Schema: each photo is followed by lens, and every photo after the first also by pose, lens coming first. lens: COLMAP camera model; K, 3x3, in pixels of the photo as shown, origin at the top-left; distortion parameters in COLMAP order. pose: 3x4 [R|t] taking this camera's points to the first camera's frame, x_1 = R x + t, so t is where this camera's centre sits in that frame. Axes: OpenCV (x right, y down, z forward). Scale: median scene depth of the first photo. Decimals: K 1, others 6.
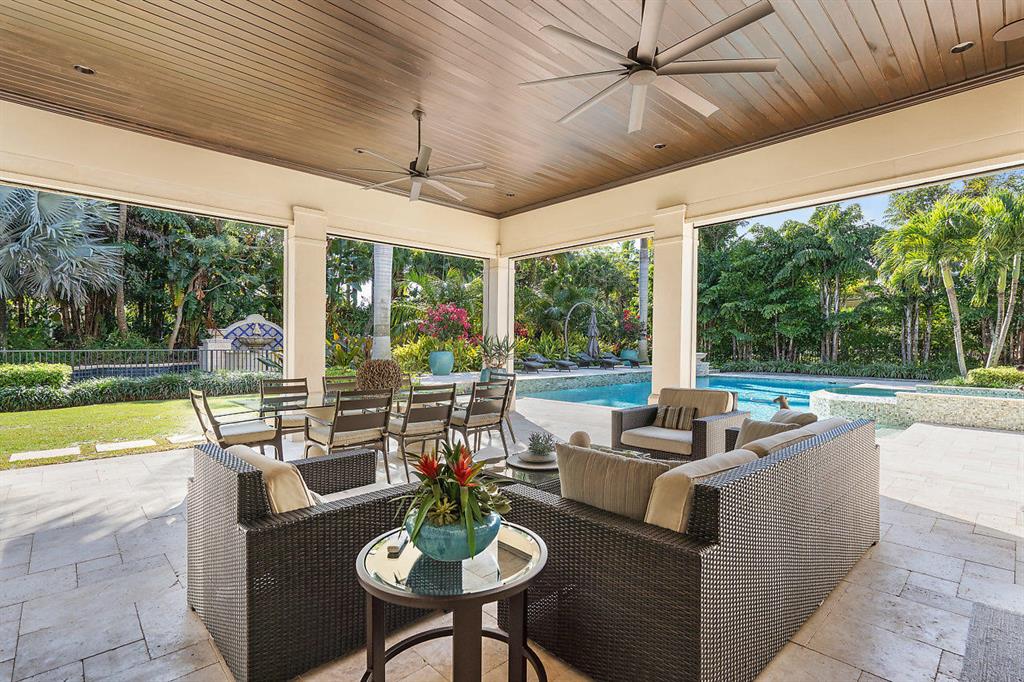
lens RADIAL K [[469.2, 0, 514.7], [0, 469.2, 344.4], [0, 0, 1]] dist [-0.023206, -0.000907]
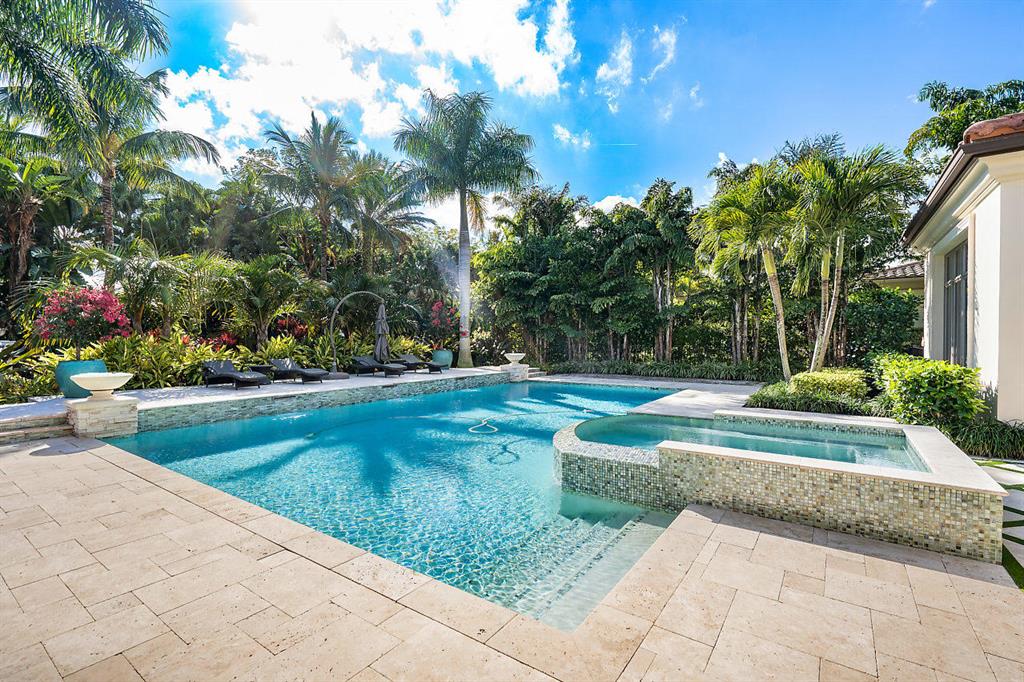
lens RADIAL K [[469.2, 0, 507.5], [0, 469.2, 332.8], [0, 0, 1]] dist [-0.023206, -0.000907]
pose [[0.976576, -0.003790, 0.215140, 0.236289], [0.007273, 0.999855, -0.015401, -0.007247], [-0.215050, 0.016605, 0.976462, 0.221890]]
